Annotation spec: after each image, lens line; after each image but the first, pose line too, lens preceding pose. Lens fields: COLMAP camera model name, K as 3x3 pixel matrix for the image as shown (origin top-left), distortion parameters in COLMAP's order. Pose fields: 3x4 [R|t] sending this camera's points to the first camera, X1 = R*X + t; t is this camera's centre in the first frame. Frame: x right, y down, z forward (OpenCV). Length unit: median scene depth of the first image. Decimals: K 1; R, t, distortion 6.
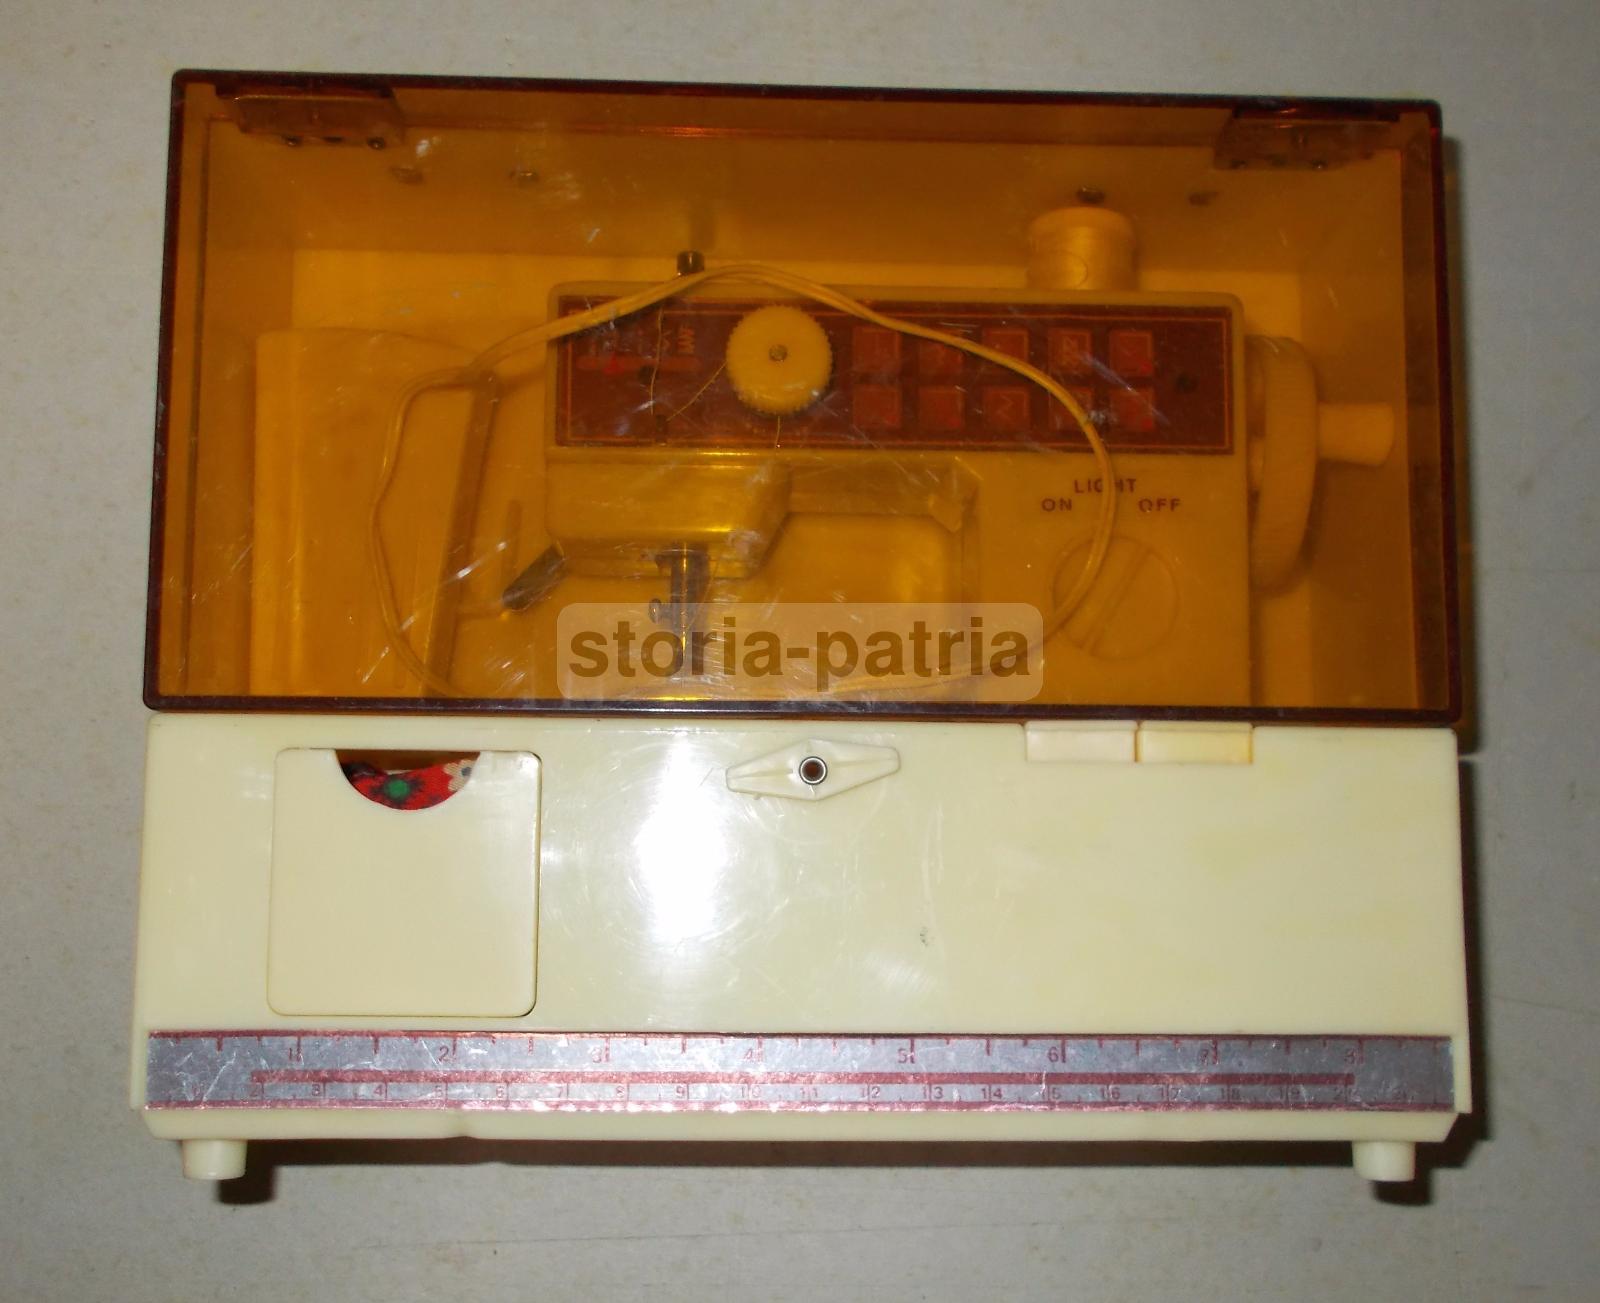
lens RADIAL K [[1558.7, 0, 819.6], [0, 1558.7, 650.6], [0, 0, 1]] dist [-0.043750, 0.016543]
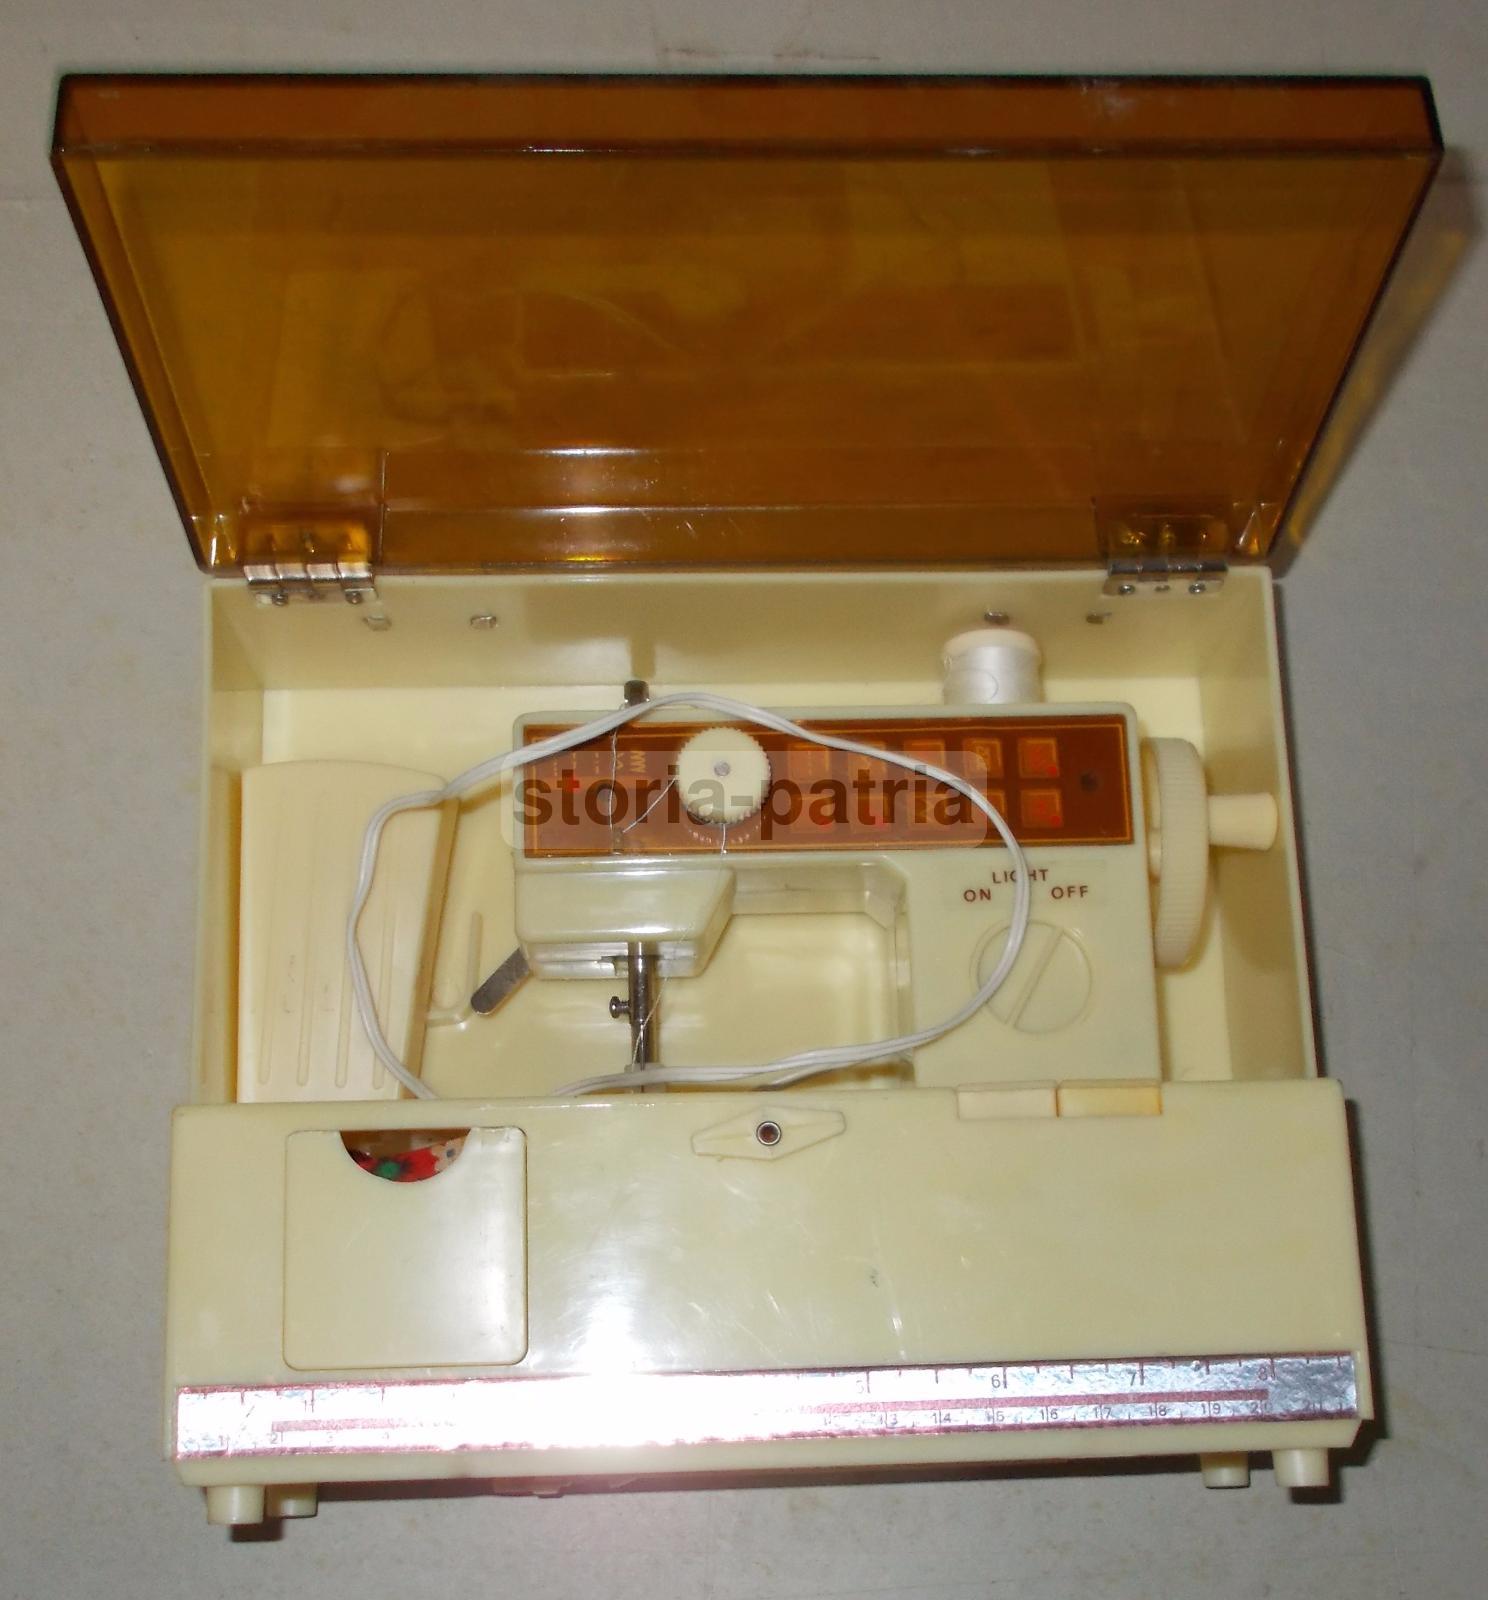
lens RADIAL K [[1593.4, 0, 744.0], [0, 1593.4, 800.0], [0, 0, 1]] dist [-0.057921, 0.012092]
pose [[0.999405, -0.034417, -0.002448, -0.008315], [0.033502, 0.984916, -0.169756, 0.026010], [0.008254, 0.169573, 0.985483, -0.126517]]
